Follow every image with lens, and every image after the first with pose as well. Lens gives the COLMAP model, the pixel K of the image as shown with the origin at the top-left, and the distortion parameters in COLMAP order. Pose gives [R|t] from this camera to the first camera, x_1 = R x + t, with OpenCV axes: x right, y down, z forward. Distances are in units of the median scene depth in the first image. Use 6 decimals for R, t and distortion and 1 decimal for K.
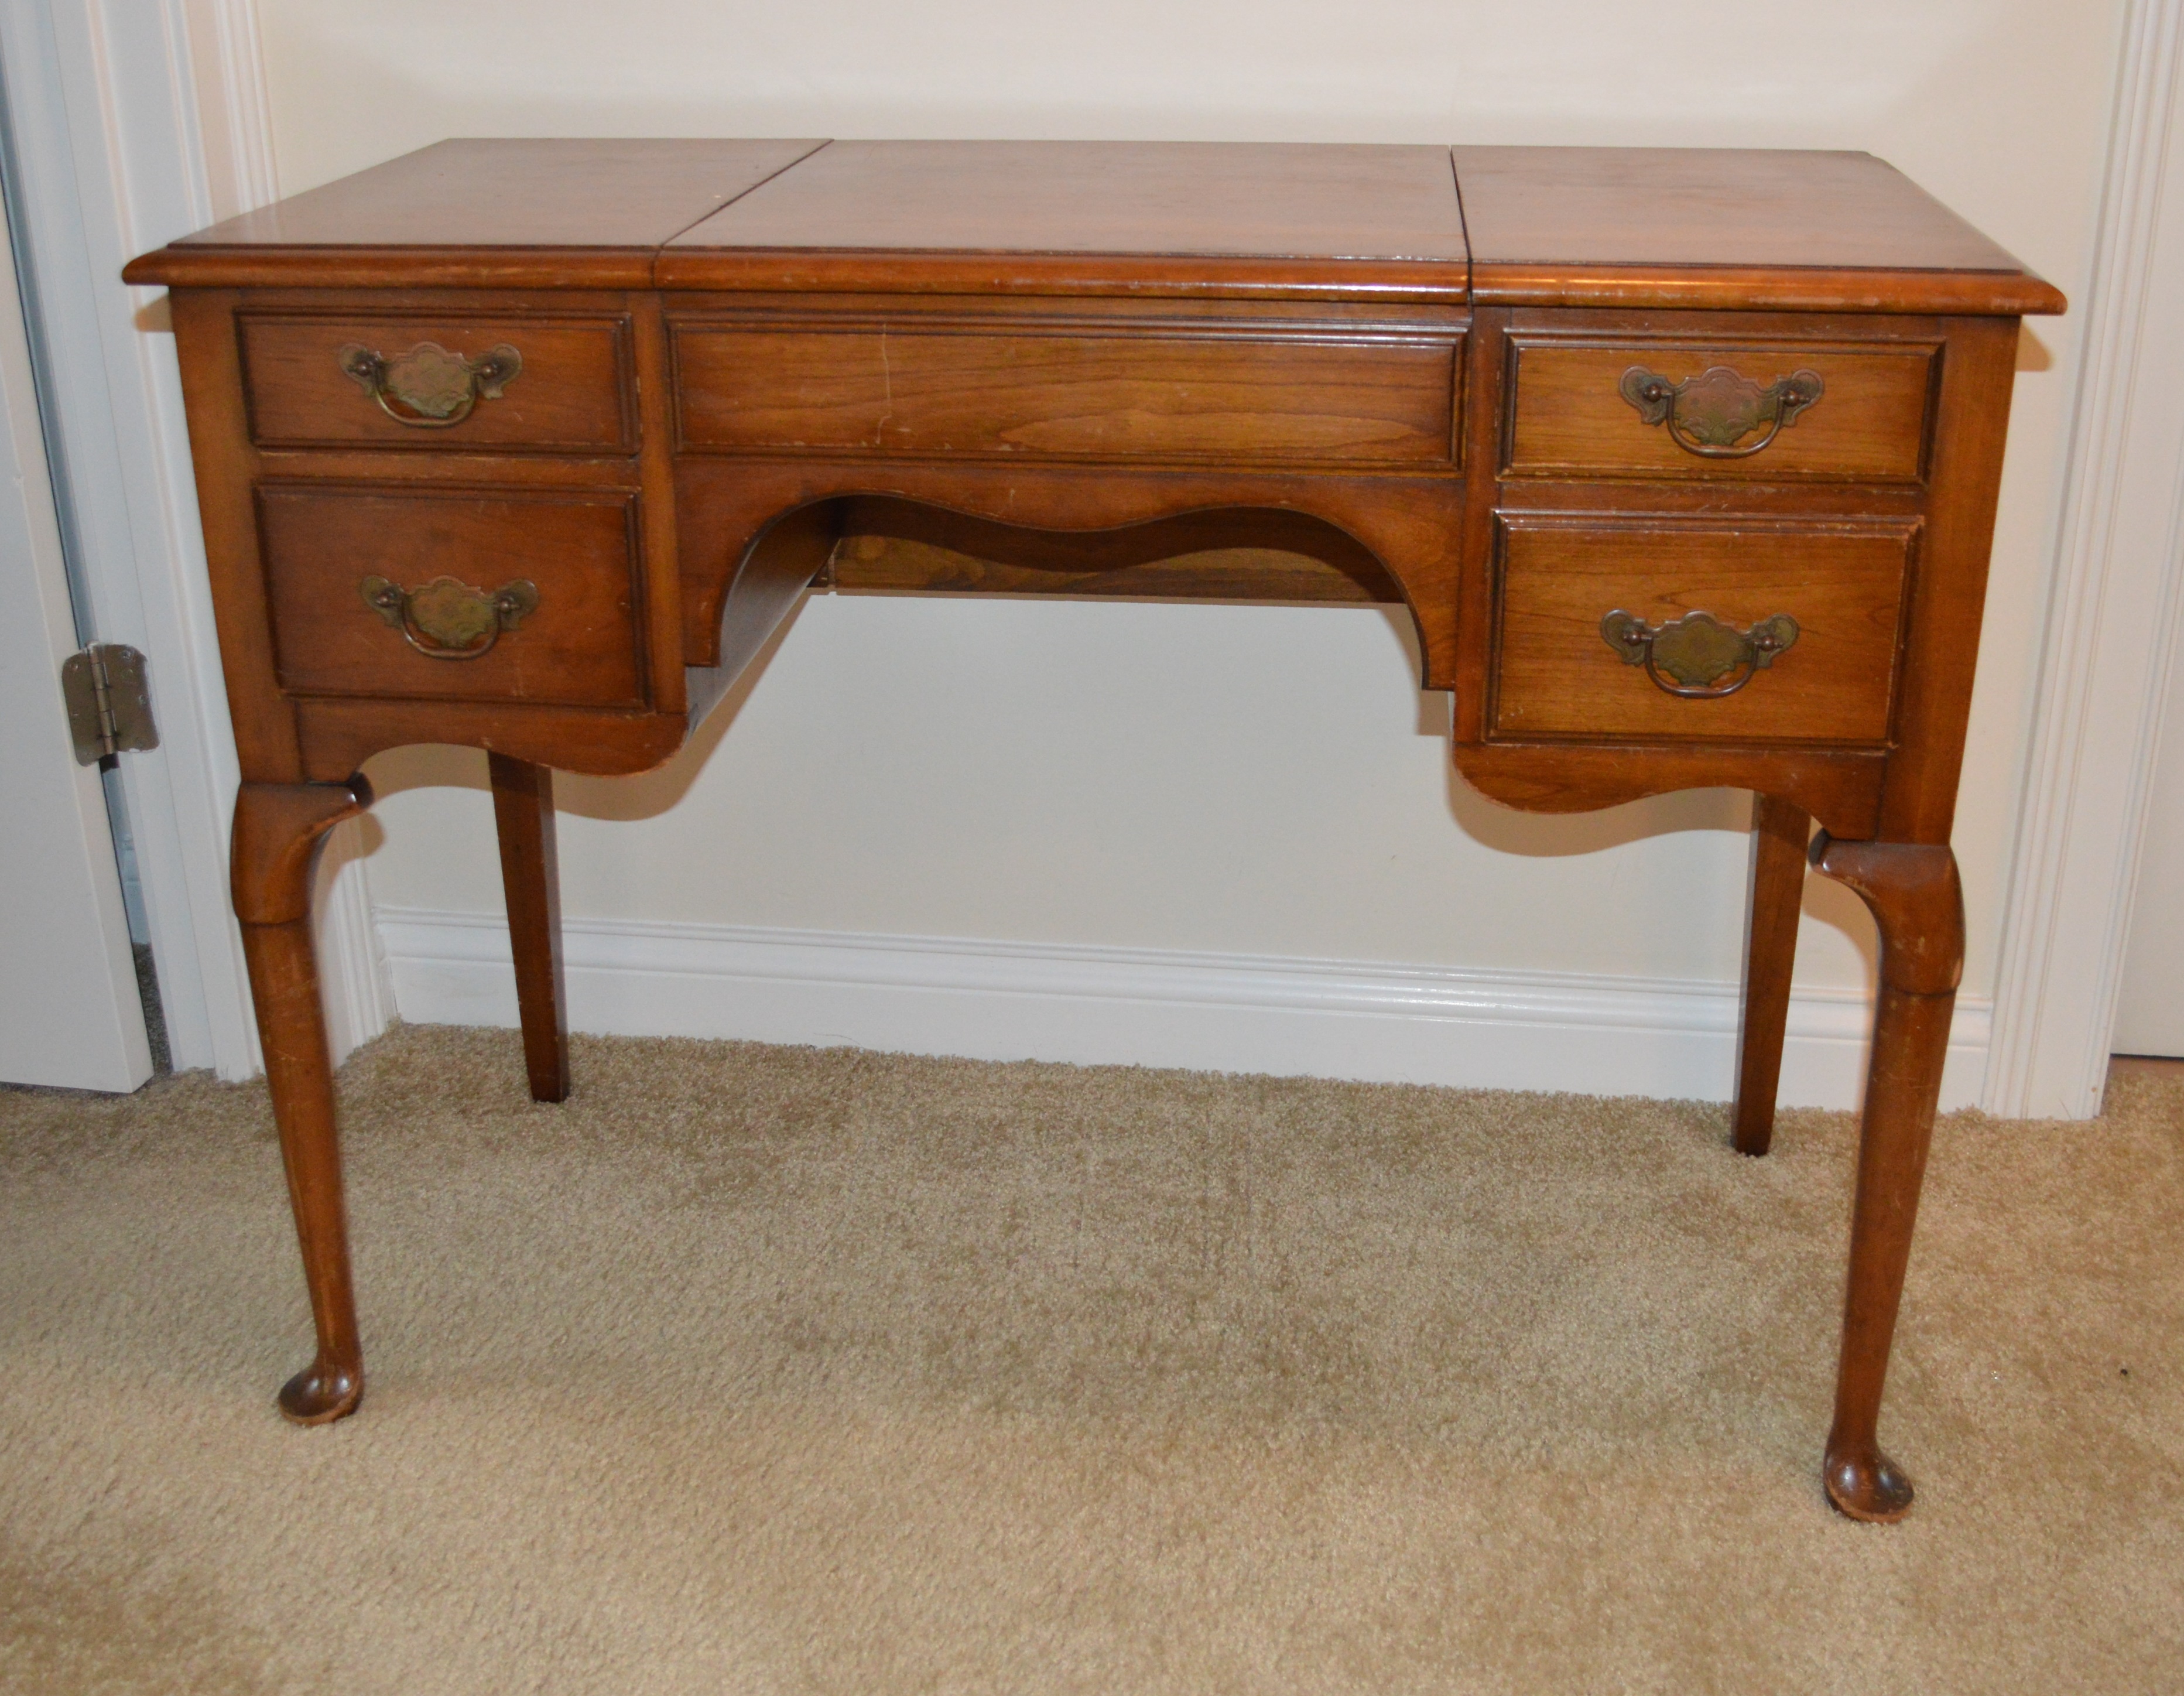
lens RADIAL K [[2463.0, 0, 1092.0], [0, 2463.0, 848.0], [0, 0, 1]] dist [-0.072025, 0.030312]
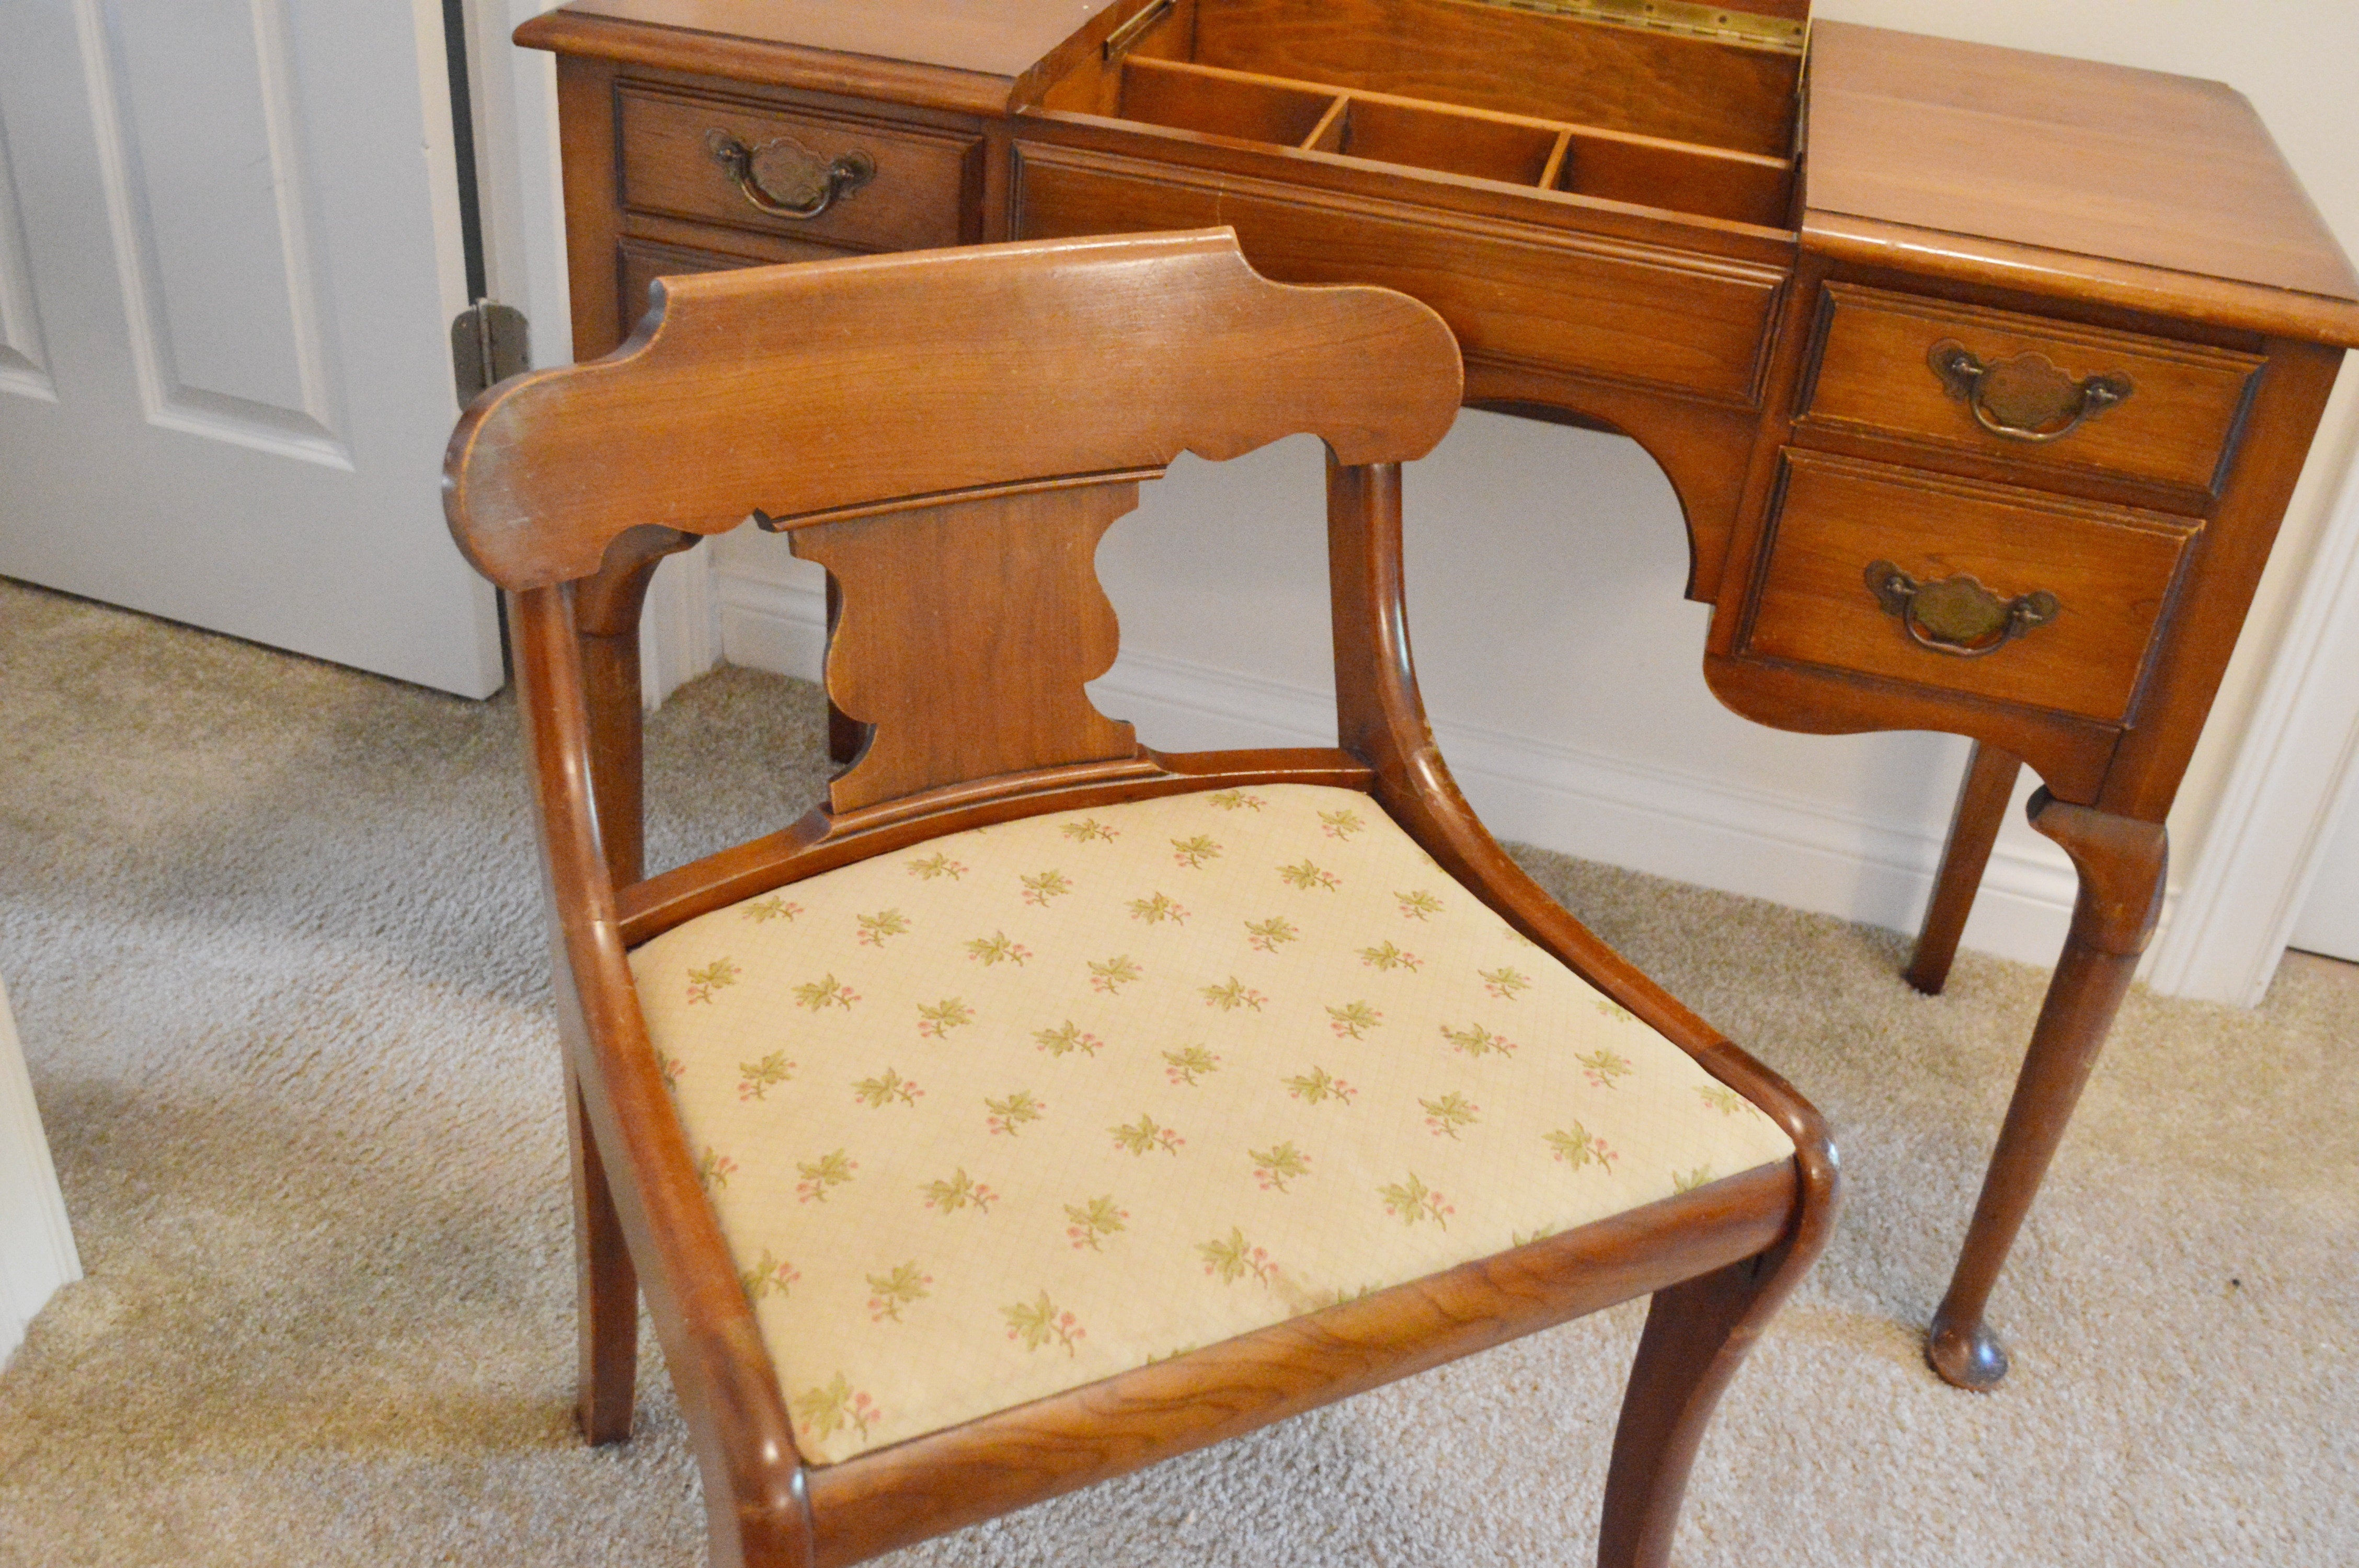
lens RADIAL K [[2192.7, 0, 1168.0], [0, 2192.7, 771.4], [0, 0, 1]] dist [-0.068270, 0.011775]
pose [[0.985212, 0.152311, -0.078479, 0.002028], [-0.137770, 0.976512, 0.165659, -0.109270], [0.101867, -0.152397, 0.983056, 0.052705]]
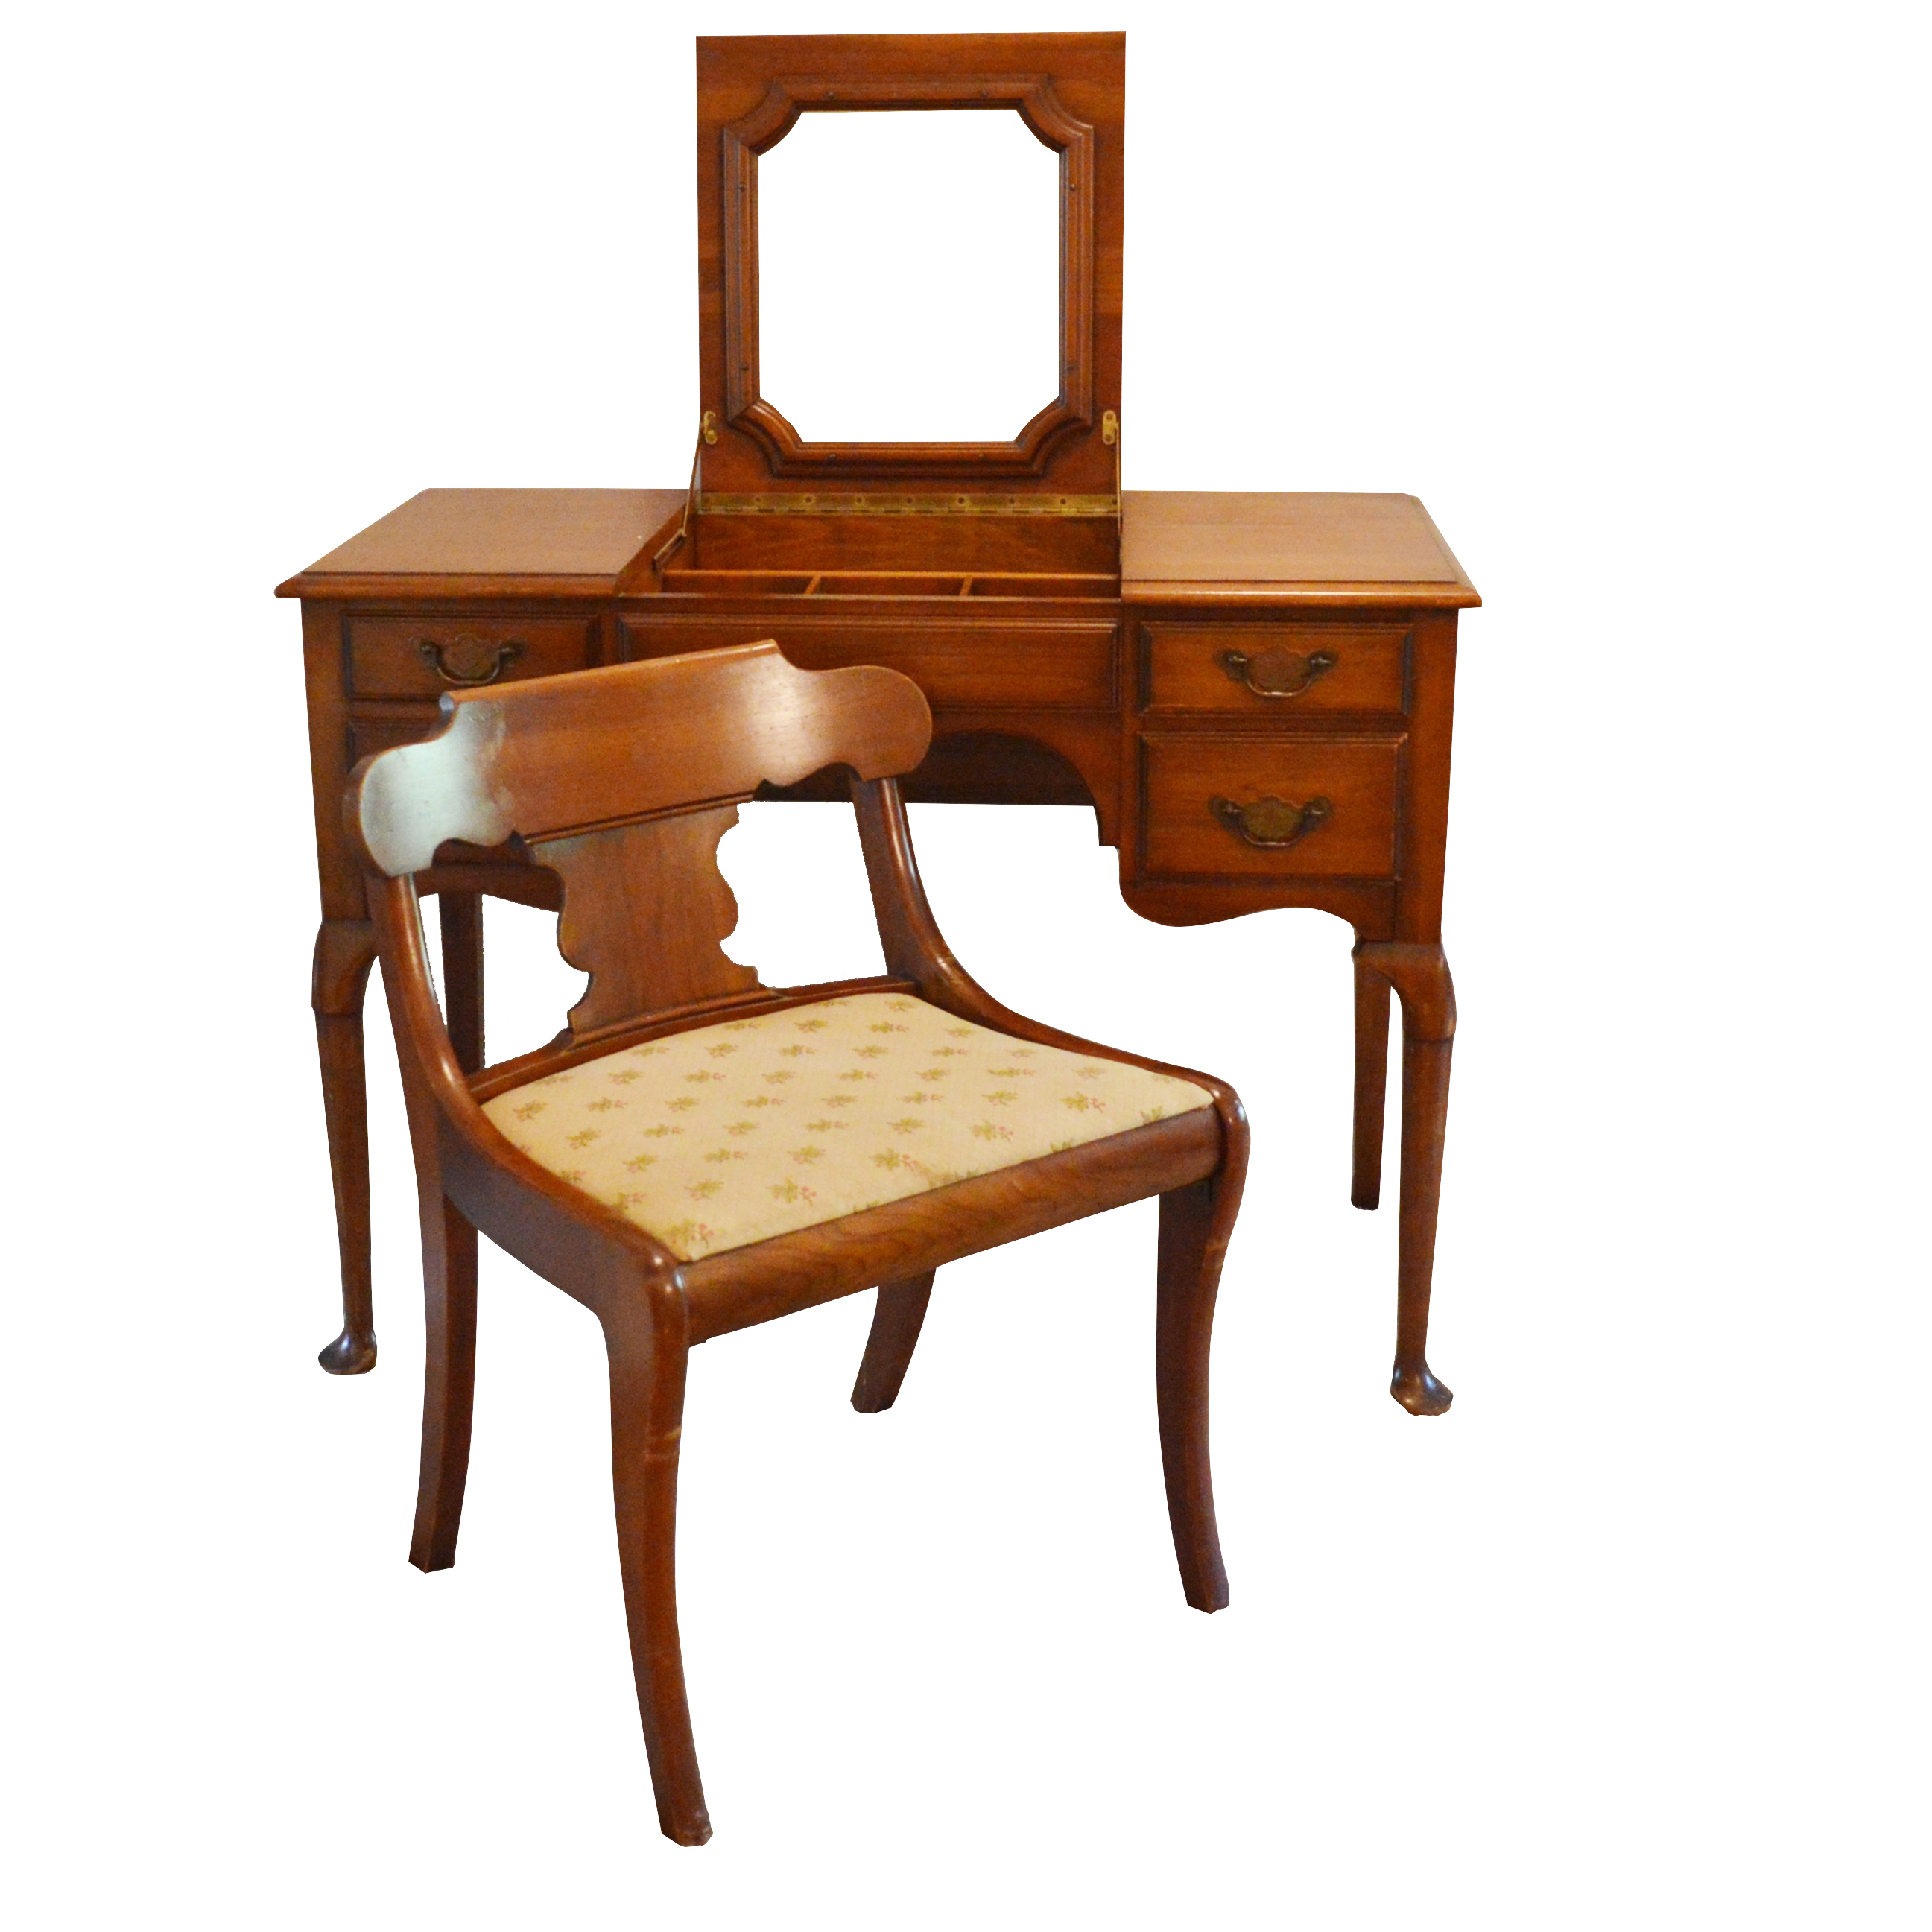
lens RADIAL K [[2657.0, 0, 825.0], [0, 2657.0, 846.8], [0, 0, 1]] dist [-0.049621, -0.030709]
pose [[0.999962, -0.008407, -0.002374, -0.034558], [0.008092, 0.993791, -0.110969, 0.114372], [0.003292, 0.110945, 0.993821, -0.643865]]
